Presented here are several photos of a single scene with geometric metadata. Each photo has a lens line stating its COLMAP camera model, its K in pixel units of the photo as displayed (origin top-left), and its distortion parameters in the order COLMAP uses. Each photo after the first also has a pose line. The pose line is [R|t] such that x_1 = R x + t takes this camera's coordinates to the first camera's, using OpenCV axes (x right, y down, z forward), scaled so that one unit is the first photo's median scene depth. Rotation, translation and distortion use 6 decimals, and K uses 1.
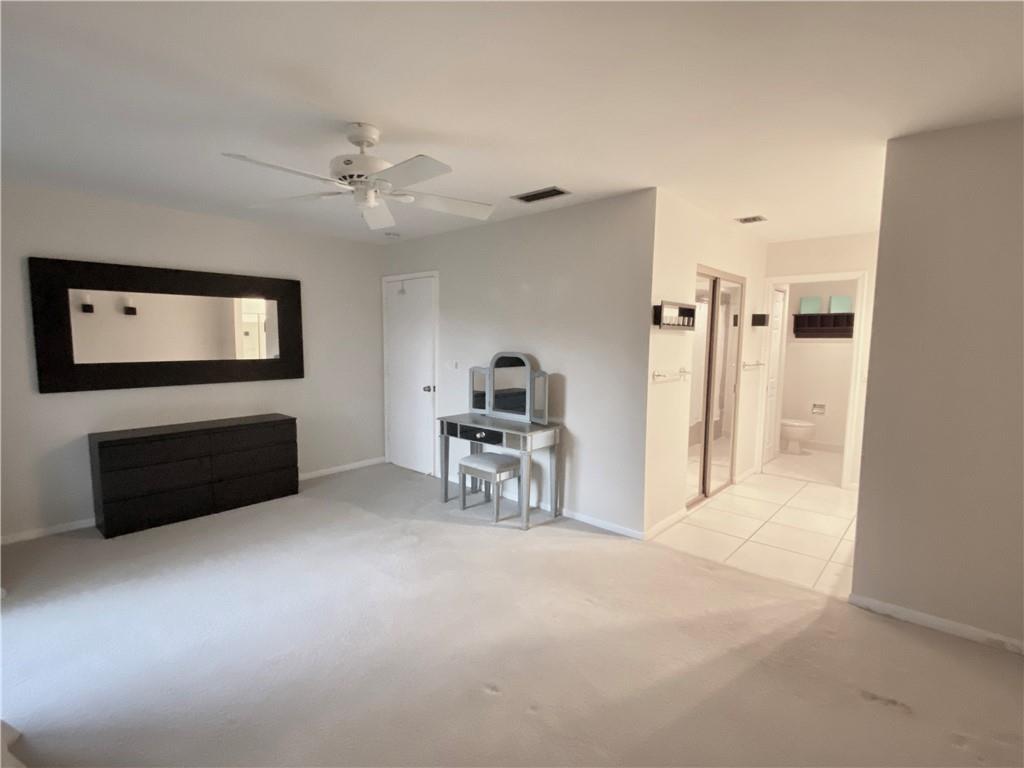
lens RADIAL K [[478.7, 0, 510.3], [0, 478.7, 383.0], [0, 0, 1]] dist [0.011571, -0.003536]
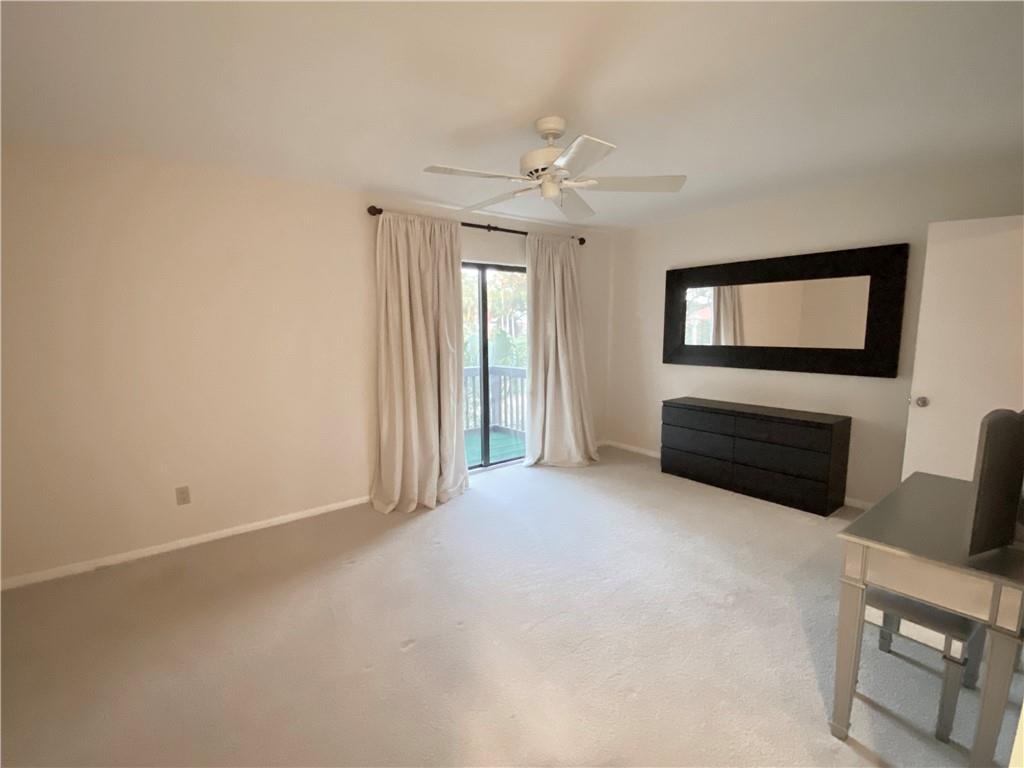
lens RADIAL K [[455.1, 0, 509.4], [0, 455.1, 387.2], [0, 0, 1]] dist [0.000575, 0.000057]
pose [[-0.160510, 0.124617, -0.979136, 0.442809], [-0.090332, 0.985980, 0.140296, -0.054047], [0.982892, 0.110966, -0.147003, 0.683366]]
